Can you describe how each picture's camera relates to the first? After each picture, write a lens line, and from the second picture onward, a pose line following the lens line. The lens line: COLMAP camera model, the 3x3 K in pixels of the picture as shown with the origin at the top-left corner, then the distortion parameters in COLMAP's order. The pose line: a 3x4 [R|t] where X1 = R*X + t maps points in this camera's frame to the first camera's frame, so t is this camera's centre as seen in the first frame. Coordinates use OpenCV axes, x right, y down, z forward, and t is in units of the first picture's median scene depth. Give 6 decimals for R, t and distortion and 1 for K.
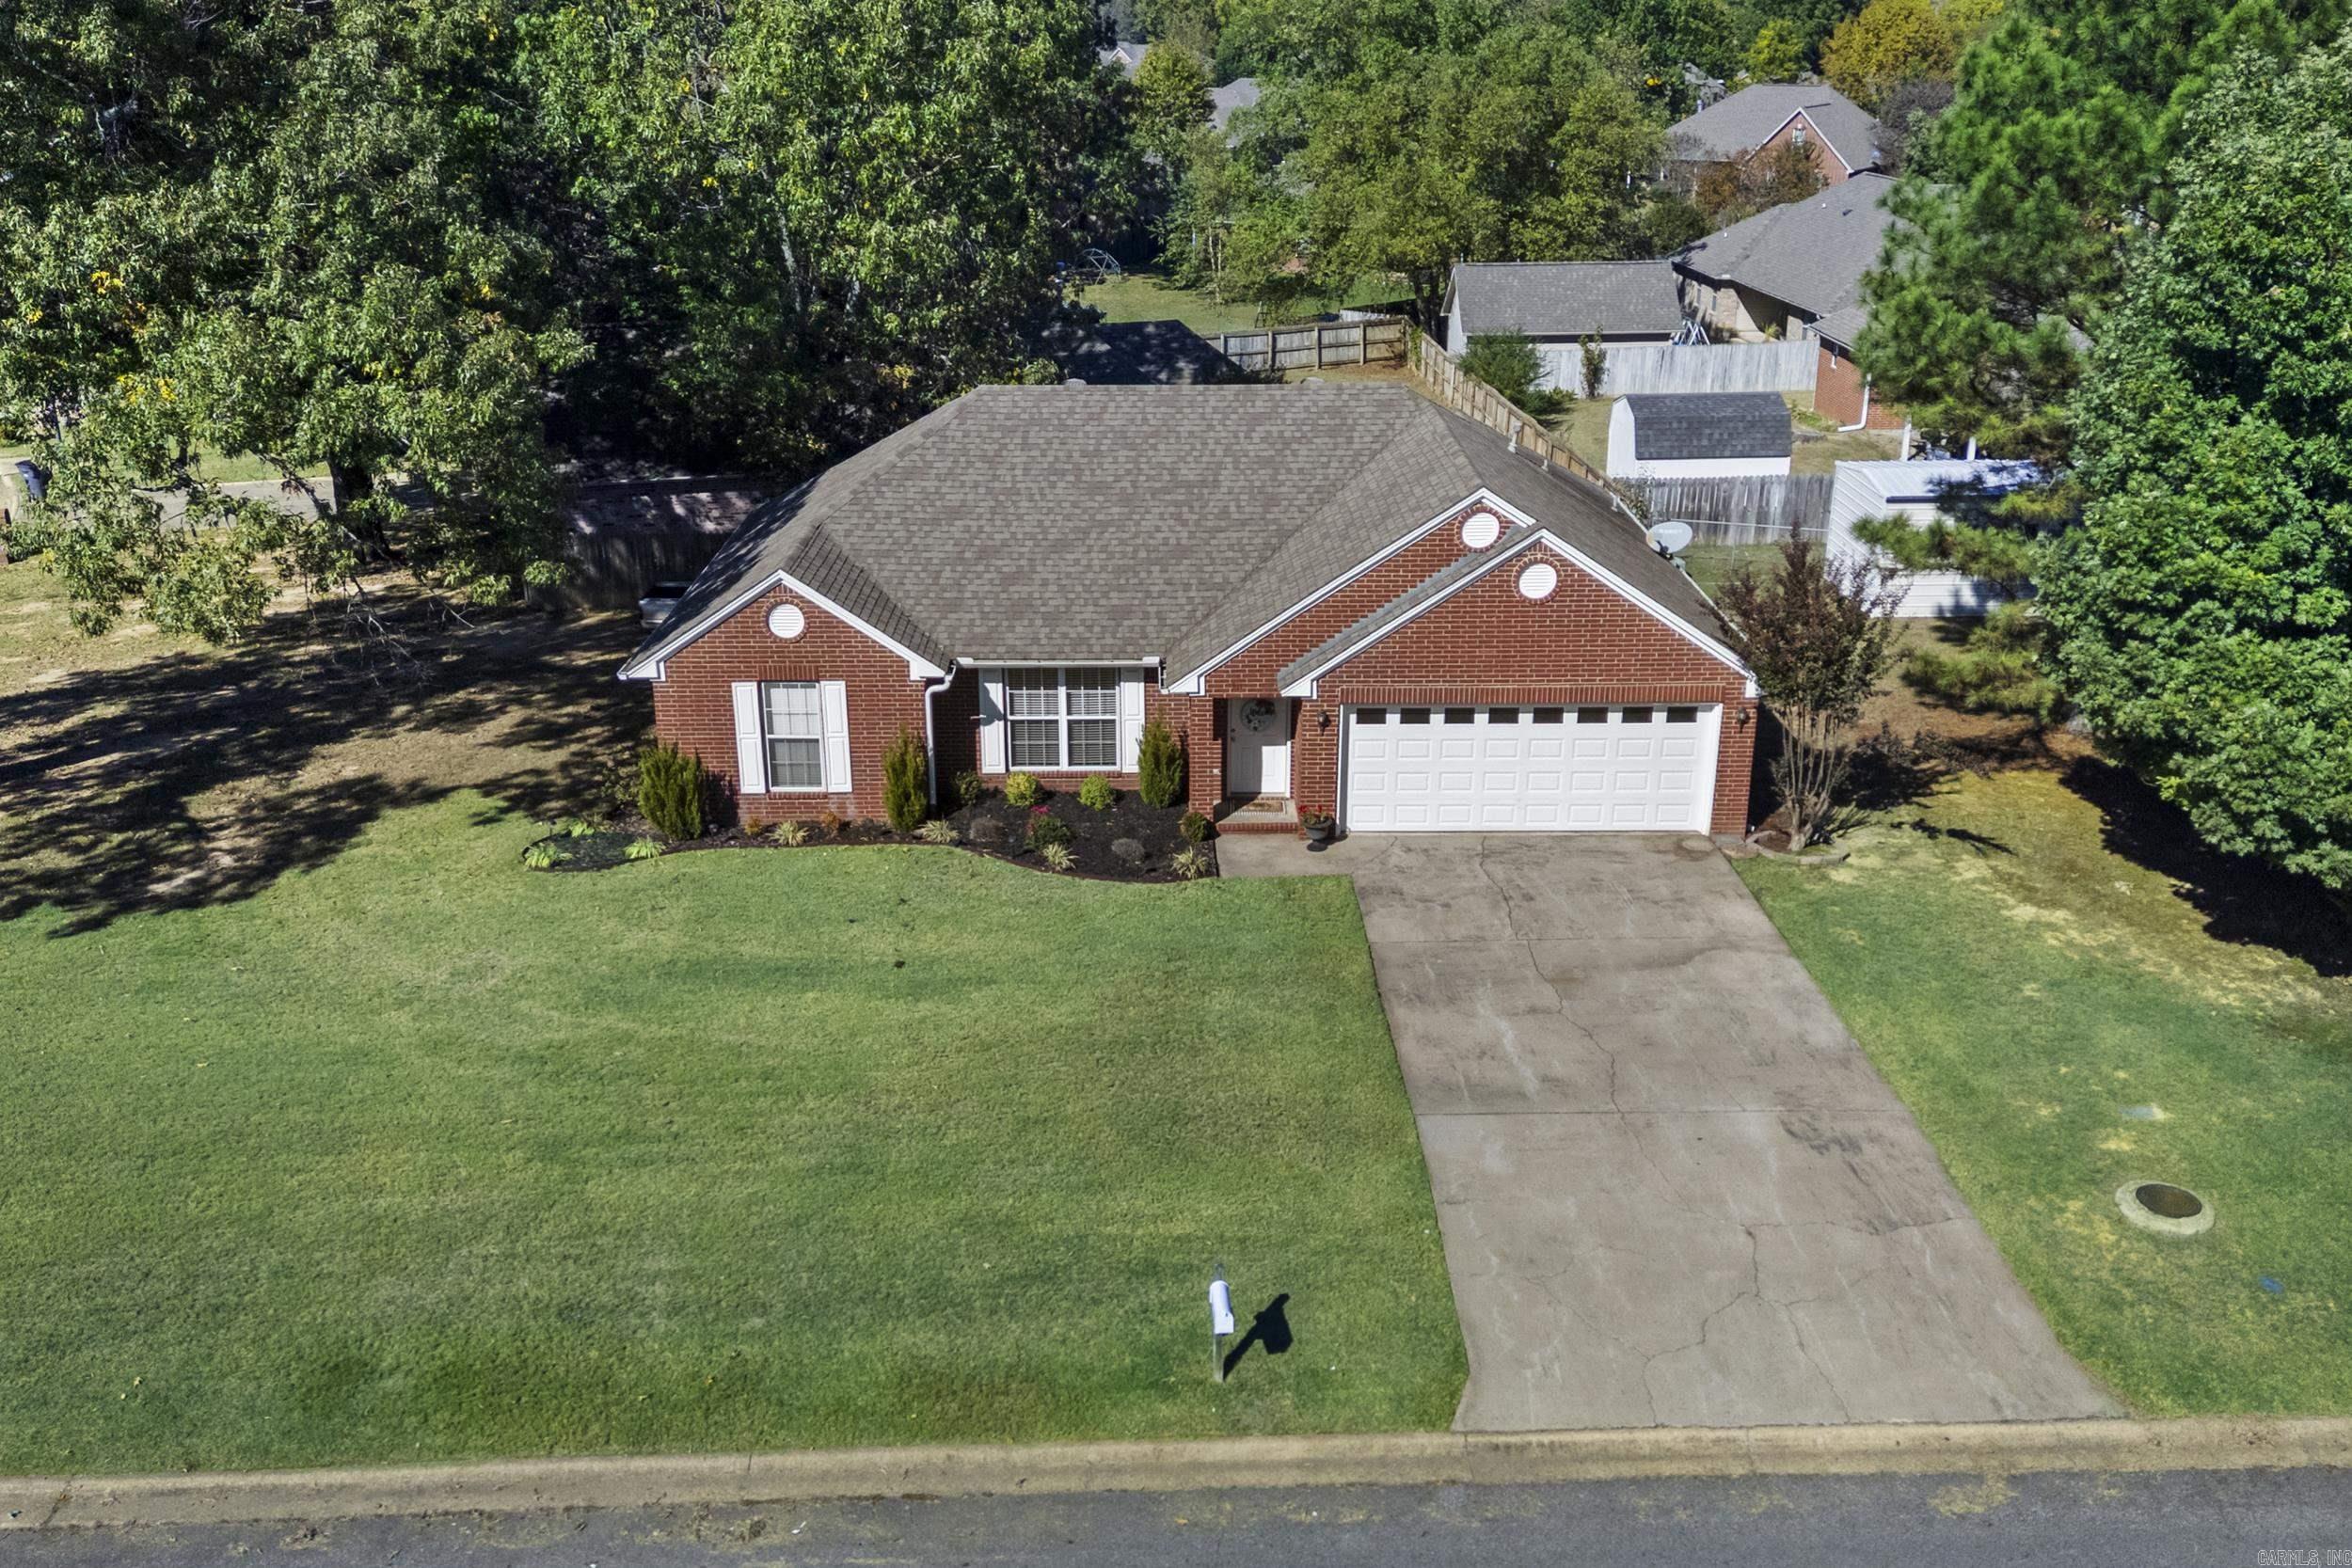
lens RADIAL K [[2187.2, 0, 1176.0], [0, 2187.2, 784.0], [0, 0, 1]] dist [0.124417, -0.277311]
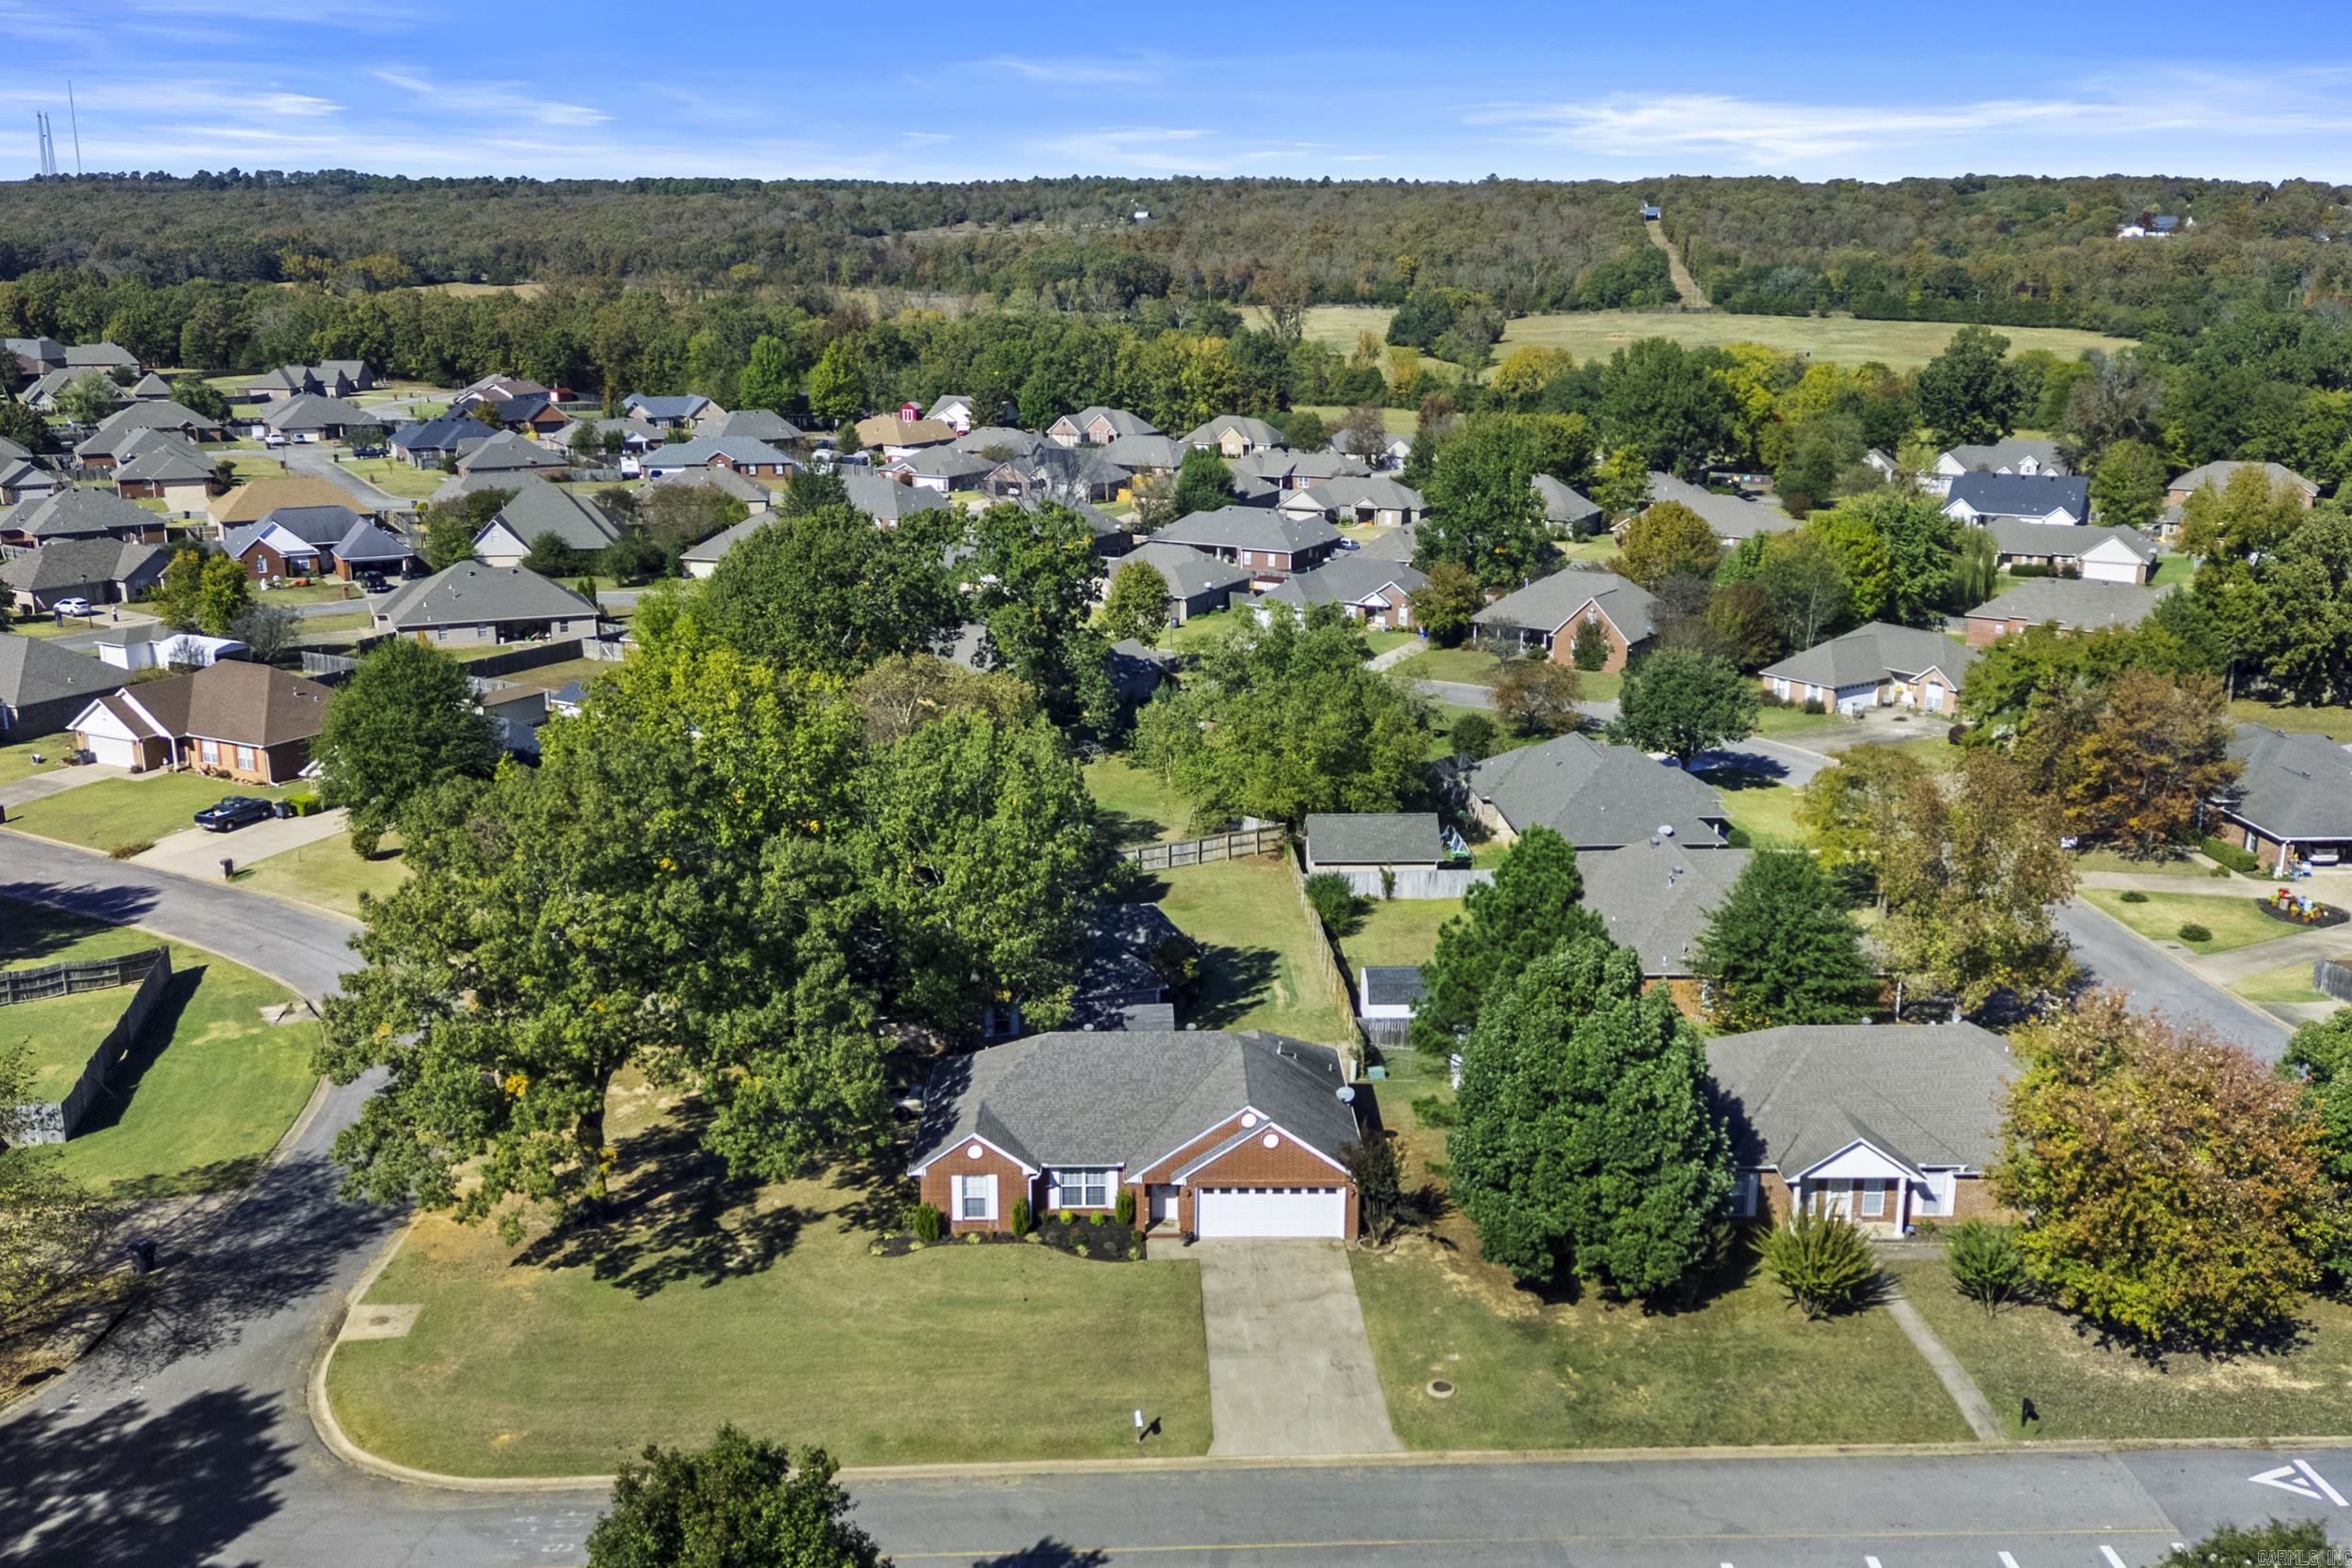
lens RADIAL K [[2121.8, 0, 1176.3], [0, 2121.8, 723.8], [0, 0, 1]] dist [0.109846, -0.249141]
pose [[0.999922, 0.002158, 0.012294, 0.021426], [-0.000556, 0.991660, -0.128880, -0.242755], [-0.012469, 0.128863, 0.991584, -1.464273]]
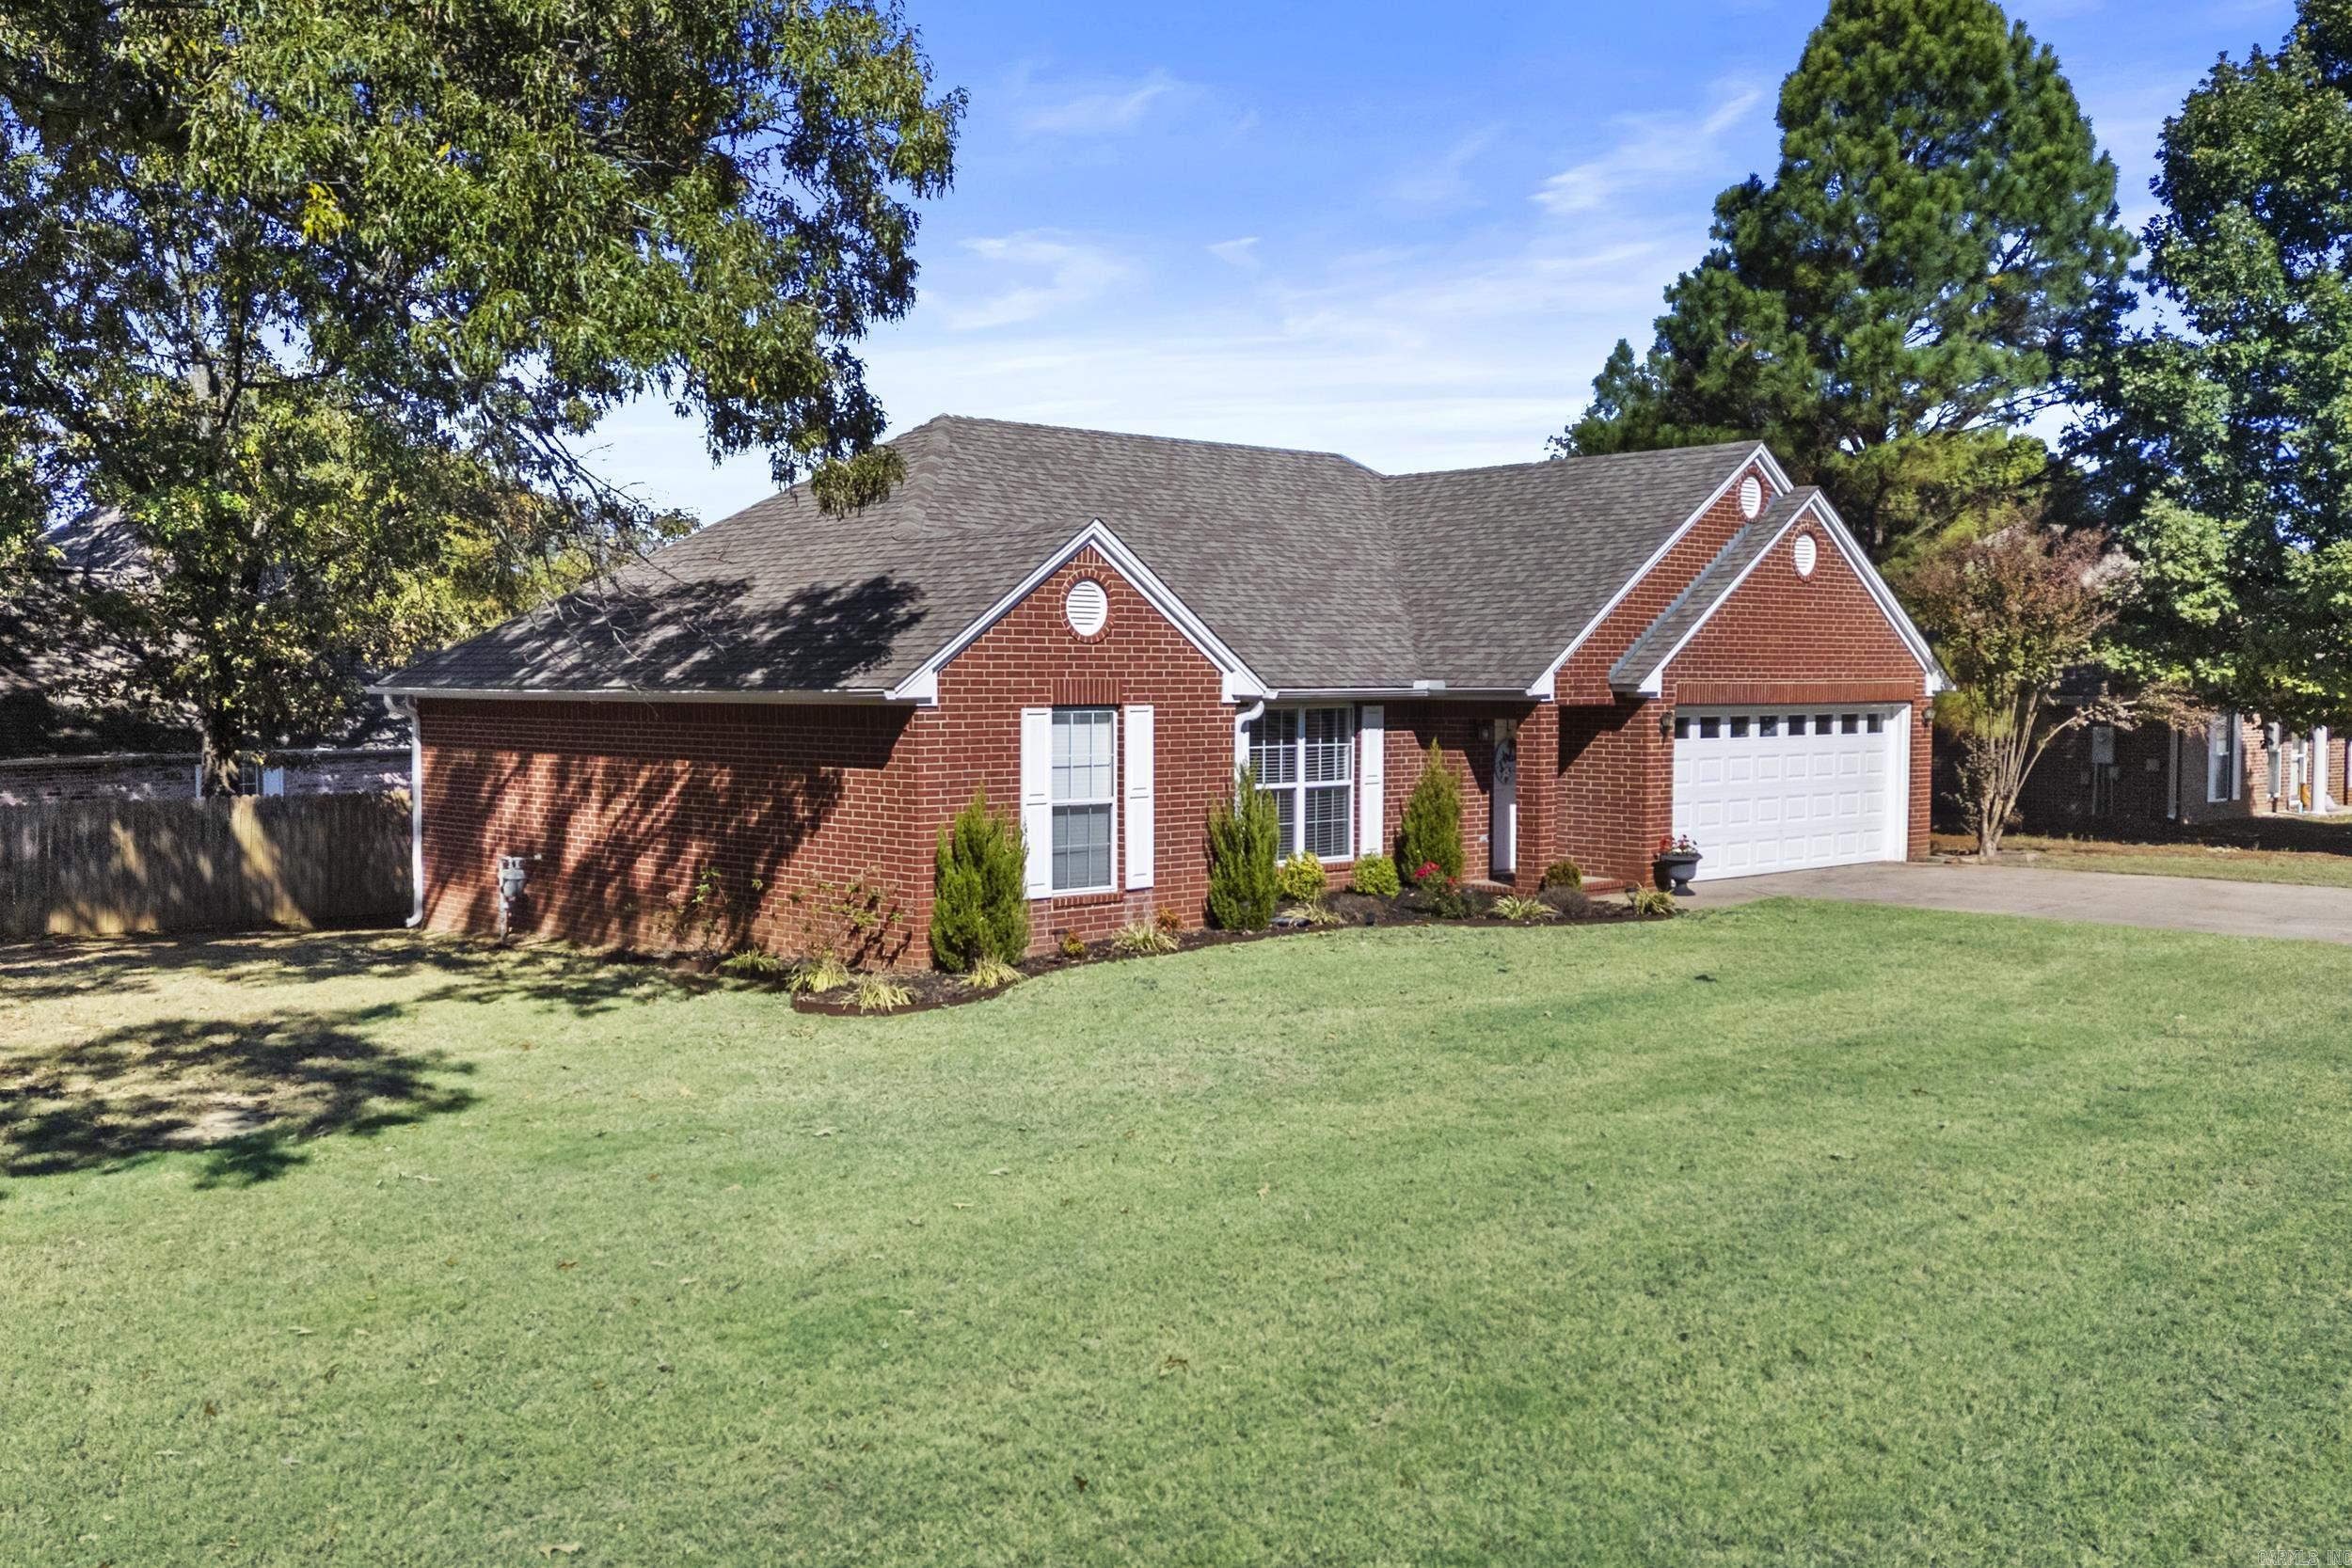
lens RADIAL K [[2182.6, 0, 1193.7], [0, 2182.6, 736.7], [0, 0, 1]] dist [0.129409, -0.297456]
pose [[0.725970, -0.016194, 0.687536, -0.586730], [0.231539, 0.947116, -0.222174, 0.108278], [-0.647578, 0.320483, 0.691327, 0.549465]]
